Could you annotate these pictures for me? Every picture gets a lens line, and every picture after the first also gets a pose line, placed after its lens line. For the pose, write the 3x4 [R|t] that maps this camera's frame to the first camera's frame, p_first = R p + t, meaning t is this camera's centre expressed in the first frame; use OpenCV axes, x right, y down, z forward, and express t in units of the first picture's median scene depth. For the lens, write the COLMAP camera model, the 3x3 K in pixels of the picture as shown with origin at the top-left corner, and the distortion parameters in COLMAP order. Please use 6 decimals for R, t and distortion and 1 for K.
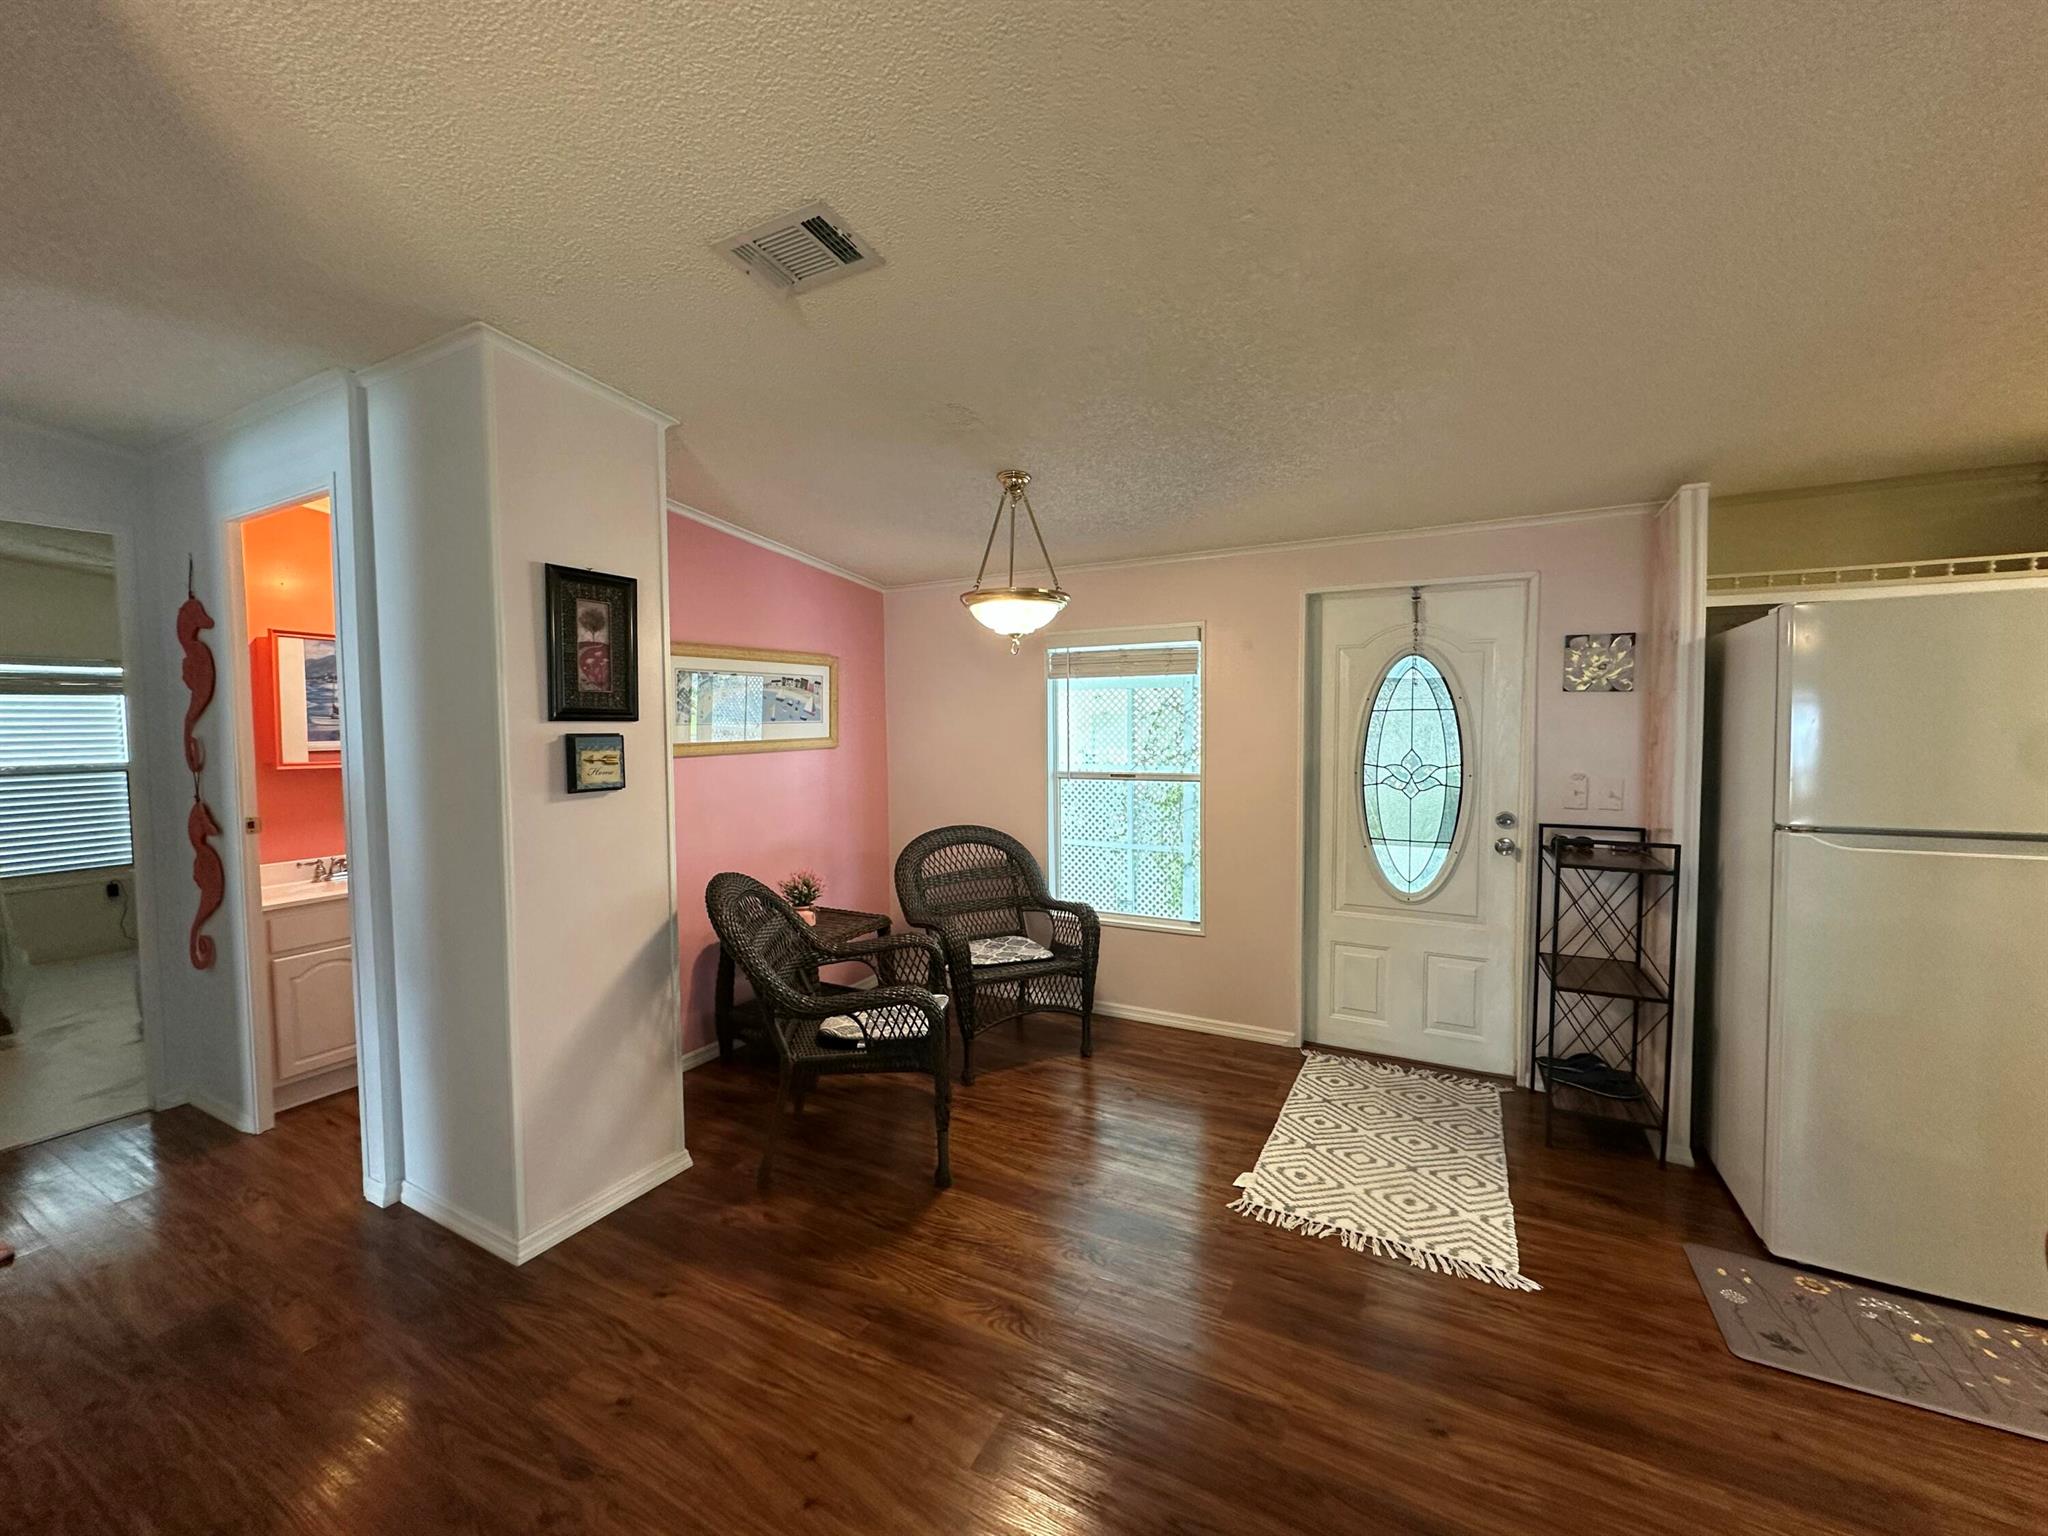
lens RADIAL K [[810.7, 0, 1019.7], [0, 810.7, 767.7], [0, 0, 1]] dist [-0.001223, -0.000414]
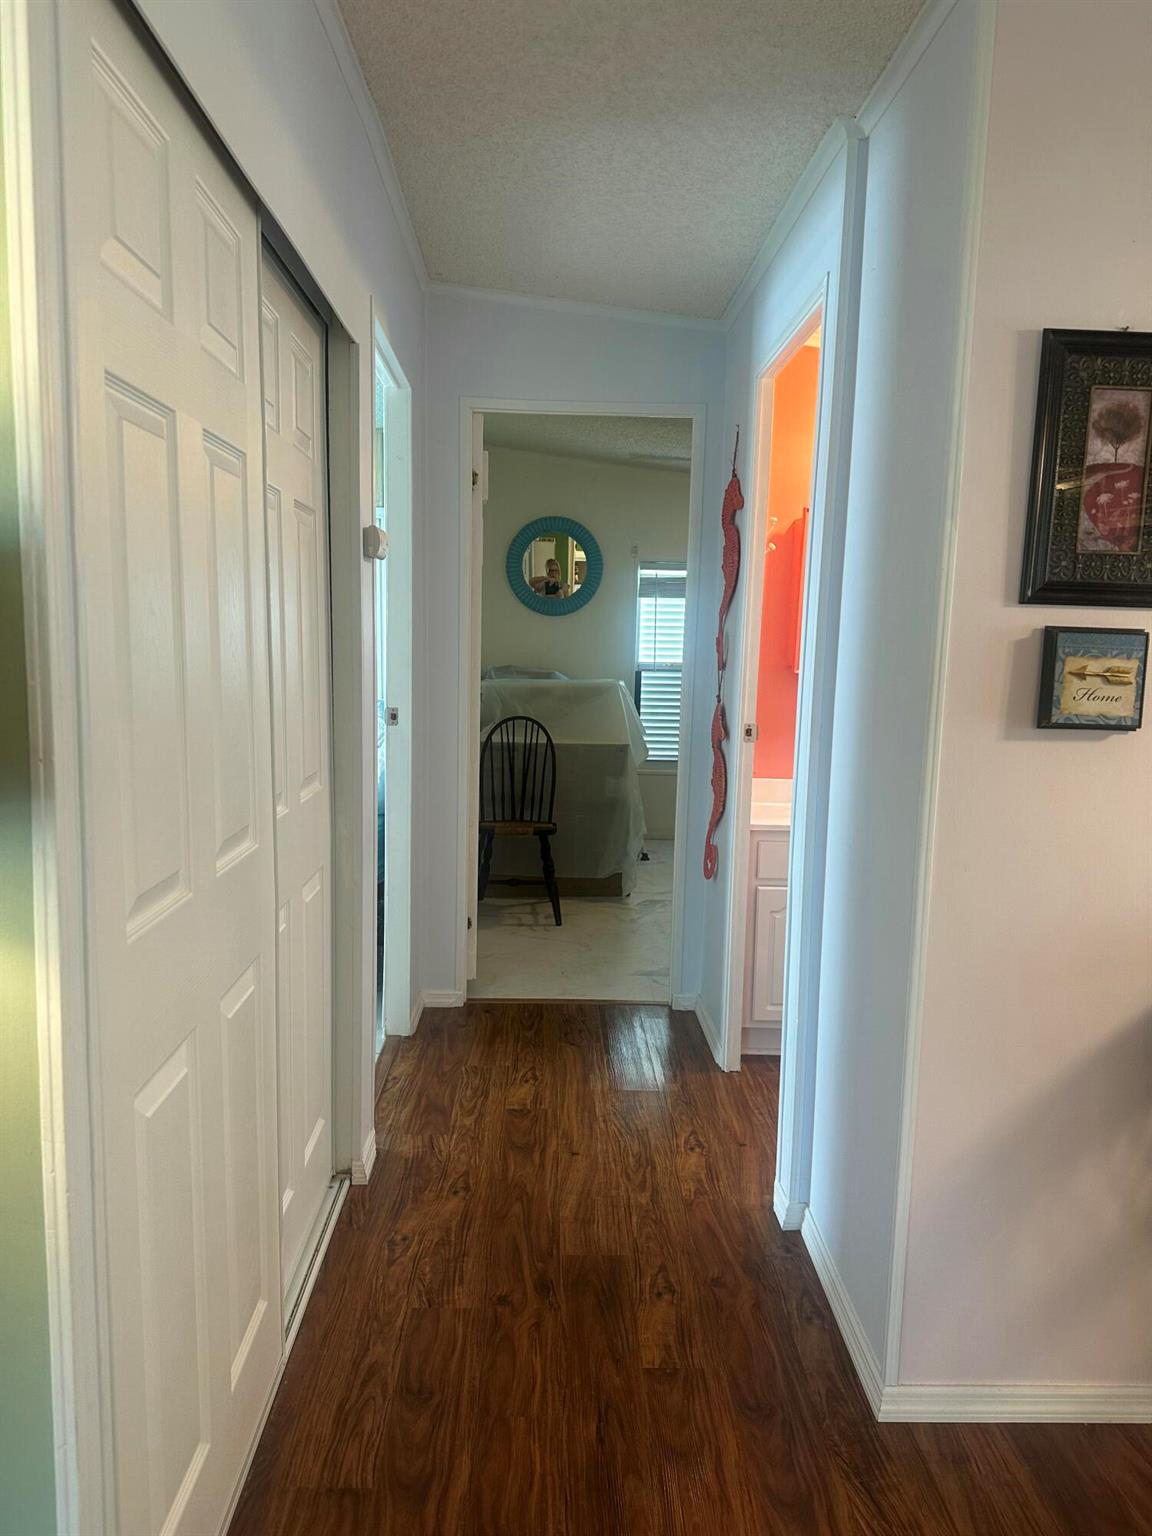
lens RADIAL K [[1072.6, 0, 574.0], [0, 1072.6, 774.5], [0, 0, 1]] dist [0.033857, -0.056402]
pose [[0.504245, 0.132324, -0.853362, -0.040000], [-0.076623, 0.991148, 0.108414, 0.004781], [0.860155, 0.010719, 0.509921, 0.238893]]
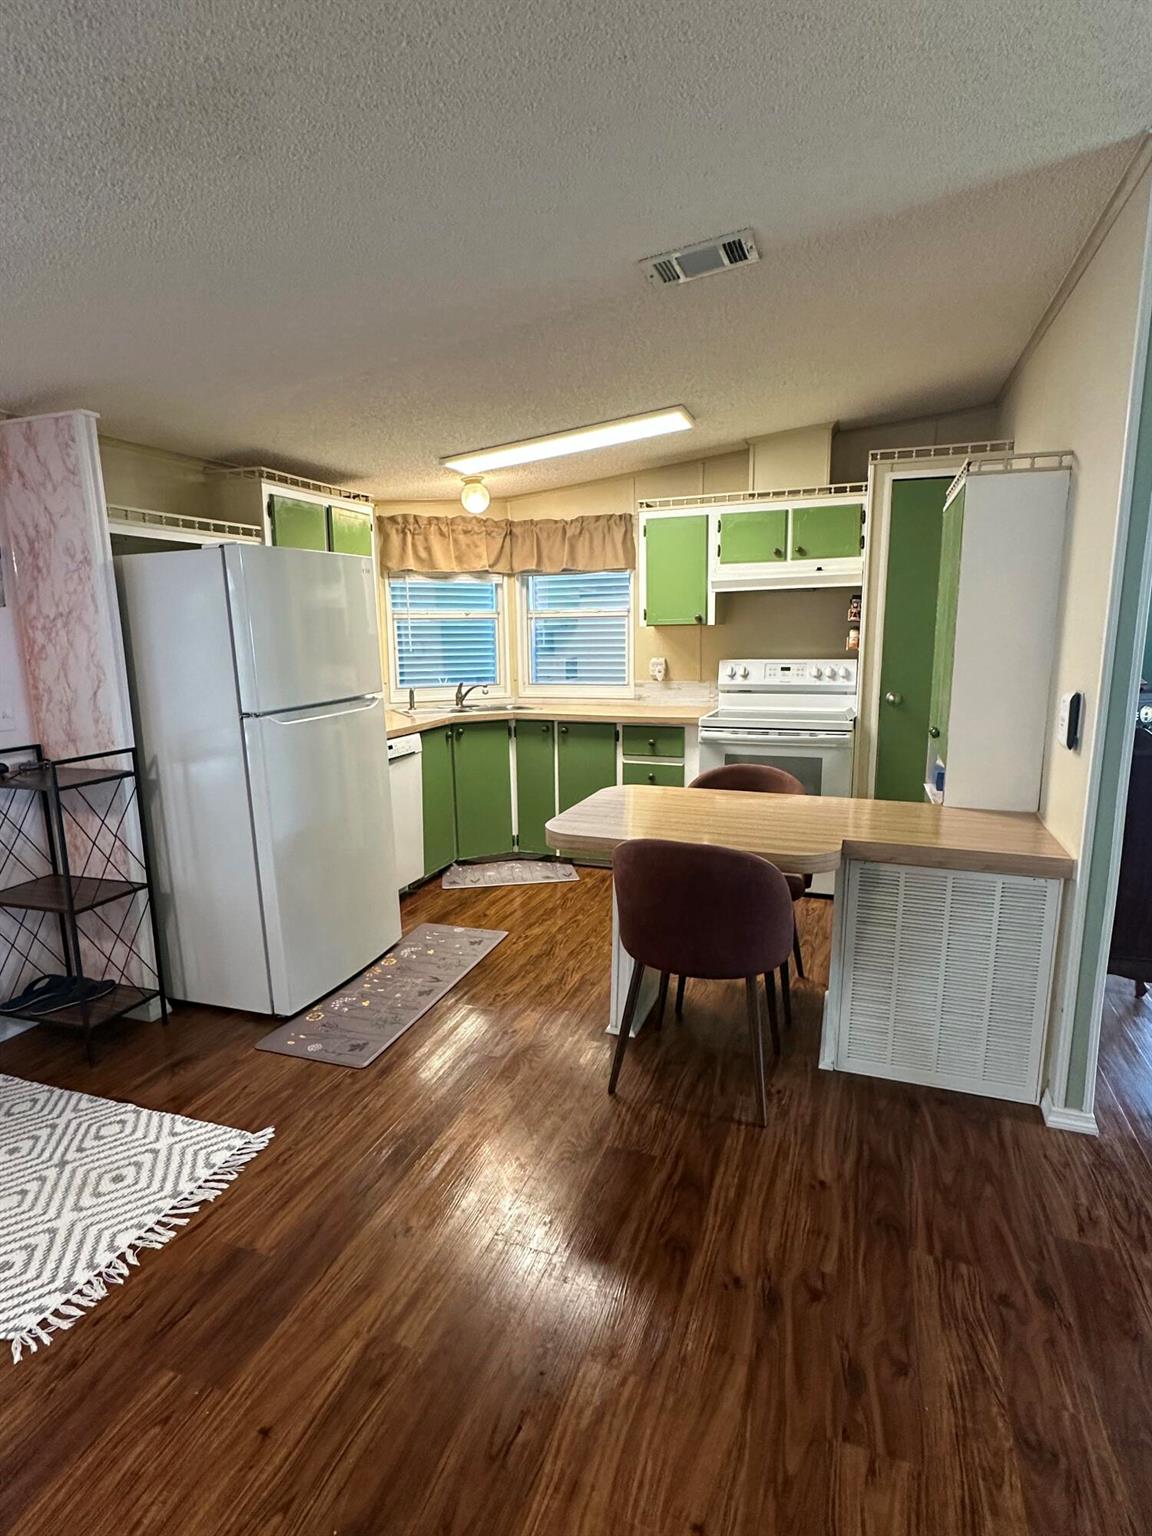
lens RADIAL K [[783.8, 0, 576.0], [0, 783.8, 768.0], [0, 0, 1]] dist [-0.000483, -0.000113]
pose [[-0.163820, -0.158895, 0.973609, -0.298757], [0.071957, 0.982389, 0.172435, -0.017250], [-0.983862, 0.098307, -0.149502, 0.472882]]
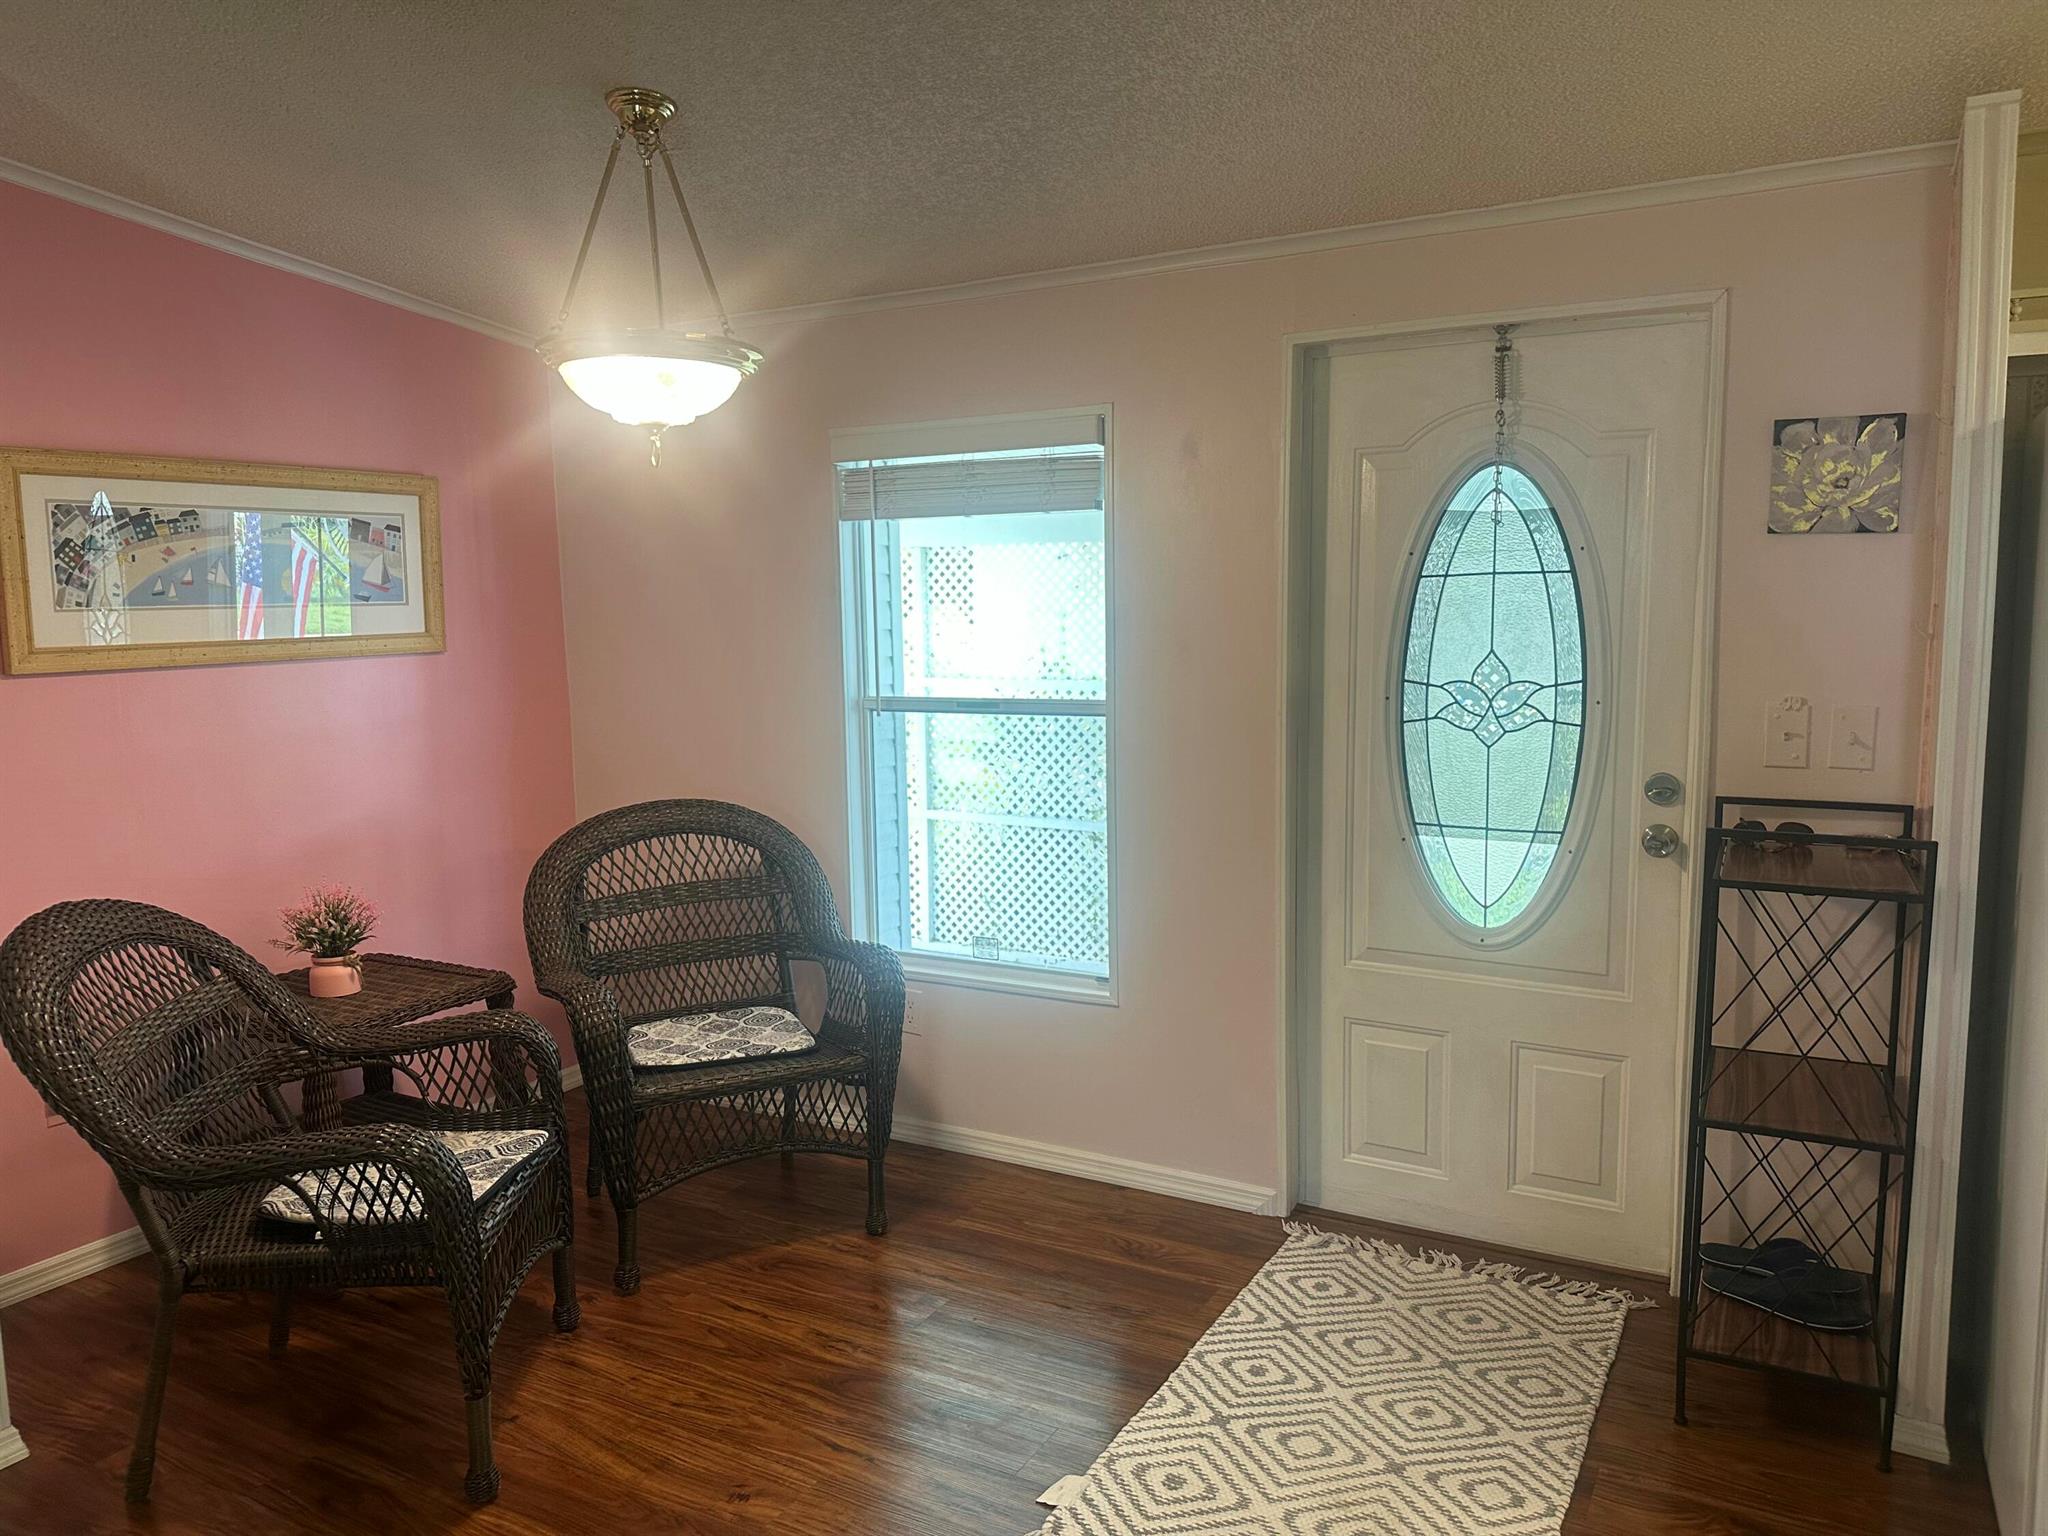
lens RADIAL K [[1430.2, 0, 1026.7], [0, 1430.2, 776.5], [0, 0, 1]] dist [0.033857, -0.056402]
pose [[0.999897, -0.004181, -0.013723, 0.228398], [0.005071, 0.997844, 0.065437, -0.004676], [0.013420, -0.065499, 0.997762, 0.097603]]
